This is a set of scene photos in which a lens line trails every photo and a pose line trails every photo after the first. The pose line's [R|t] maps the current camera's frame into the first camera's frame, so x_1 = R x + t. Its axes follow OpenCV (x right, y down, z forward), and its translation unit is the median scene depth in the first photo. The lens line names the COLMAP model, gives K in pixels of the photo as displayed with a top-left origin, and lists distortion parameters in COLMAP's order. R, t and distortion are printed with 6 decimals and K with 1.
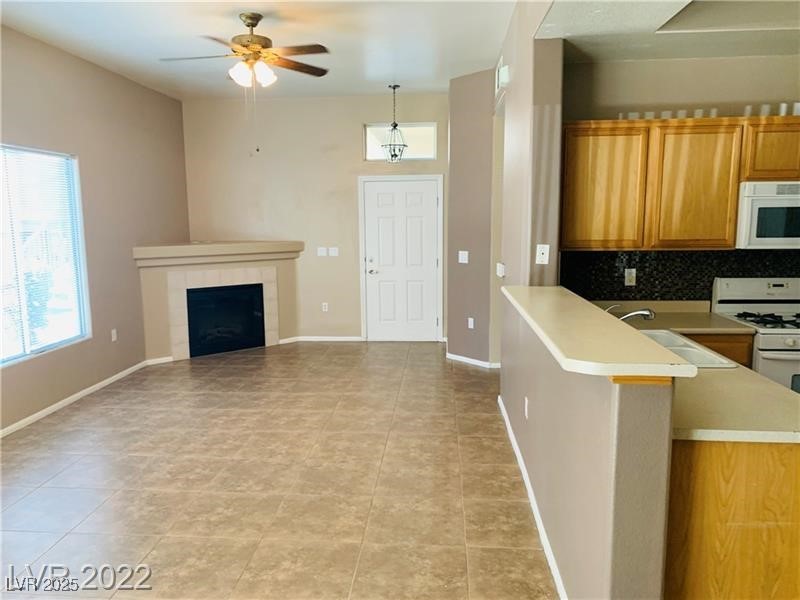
lens RADIAL K [[621.0, 0, 404.7], [0, 621.0, 305.1], [0, 0, 1]] dist [0.026017, -0.027353]
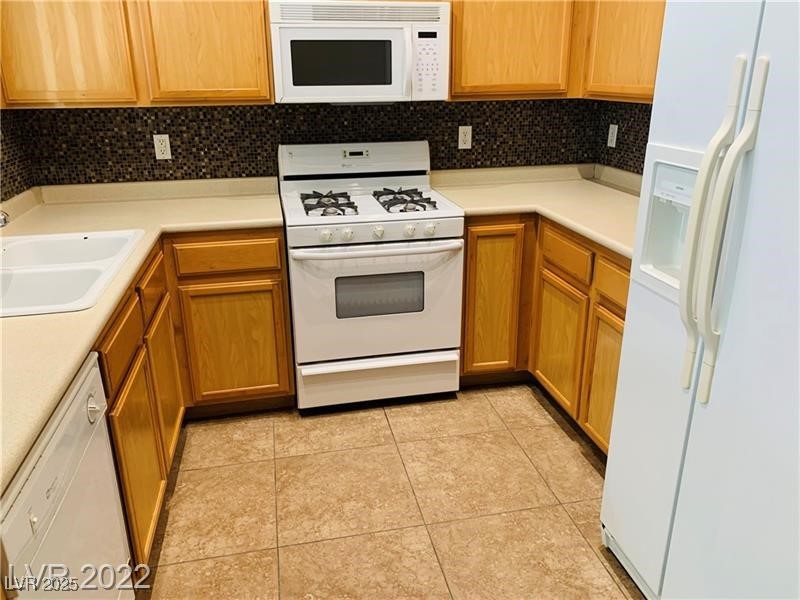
lens RADIAL K [[621.0, 0, 392.6], [0, 621.0, 298.6], [0, 0, 1]] dist [0.026017, -0.027353]
pose [[0.970710, -0.085107, 0.224676, 0.456980], [0.037714, 0.977540, 0.207348, -0.014072], [-0.237276, -0.192802, 0.952117, 0.240897]]
